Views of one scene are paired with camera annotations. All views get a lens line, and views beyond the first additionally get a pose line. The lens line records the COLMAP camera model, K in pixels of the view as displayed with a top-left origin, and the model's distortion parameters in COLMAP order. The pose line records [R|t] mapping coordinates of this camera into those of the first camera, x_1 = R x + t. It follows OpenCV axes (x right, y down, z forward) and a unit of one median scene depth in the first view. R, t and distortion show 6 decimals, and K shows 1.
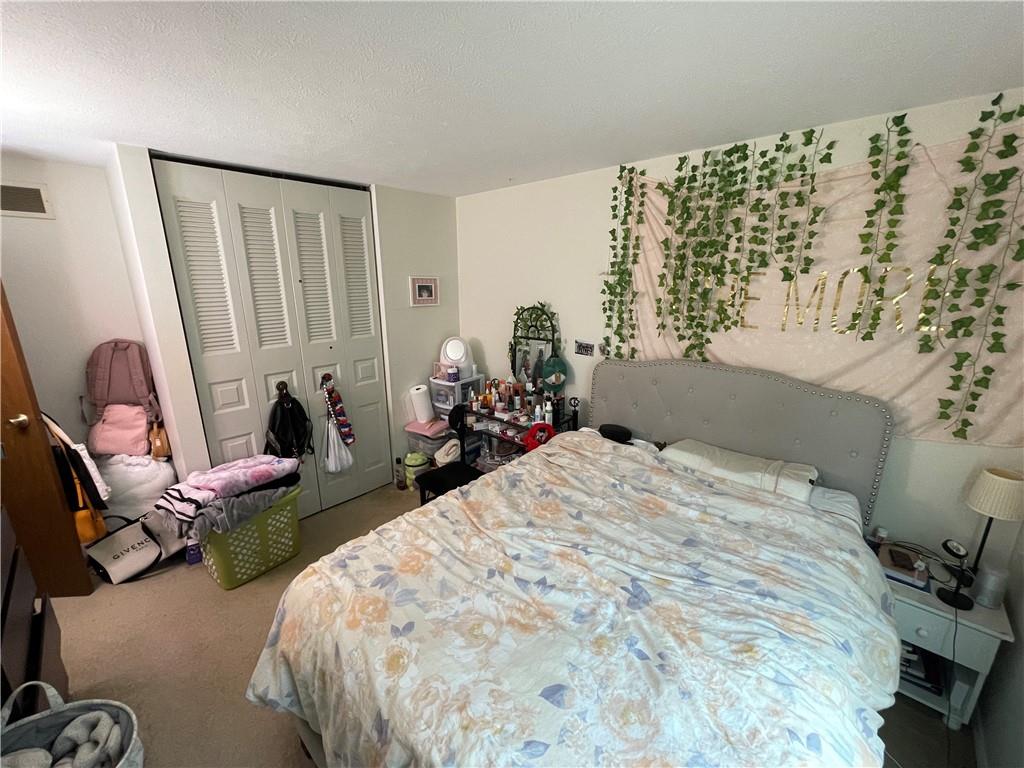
lens RADIAL K [[414.3, 0, 510.4], [0, 414.3, 383.4], [0, 0, 1]] dist [-0.002766, 0.000142]
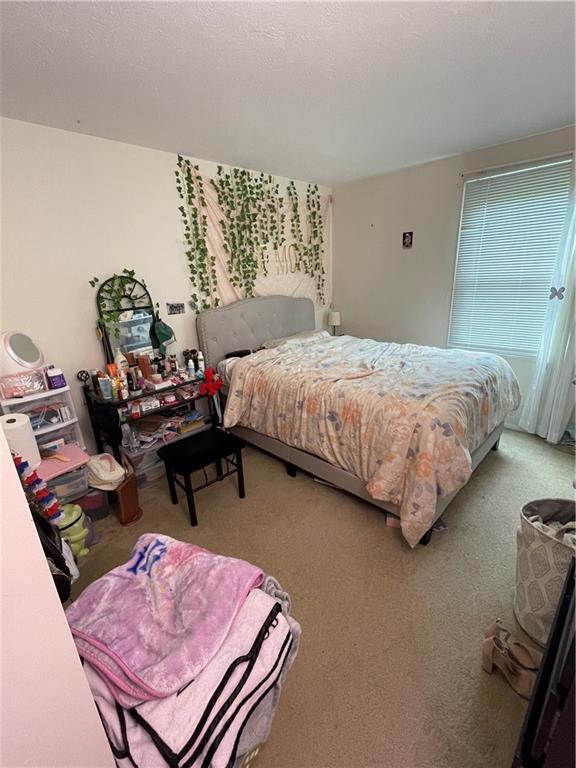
lens RADIAL K [[344.3, 0, 287.4], [0, 344.3, 385.4], [0, 0, 1]] dist [-0.001862, -0.000516]
pose [[0.027764, -0.311681, 0.949781, -0.988000], [0.290230, 0.911732, 0.290710, -0.092772], [-0.956554, 0.267583, 0.115772, 0.773682]]
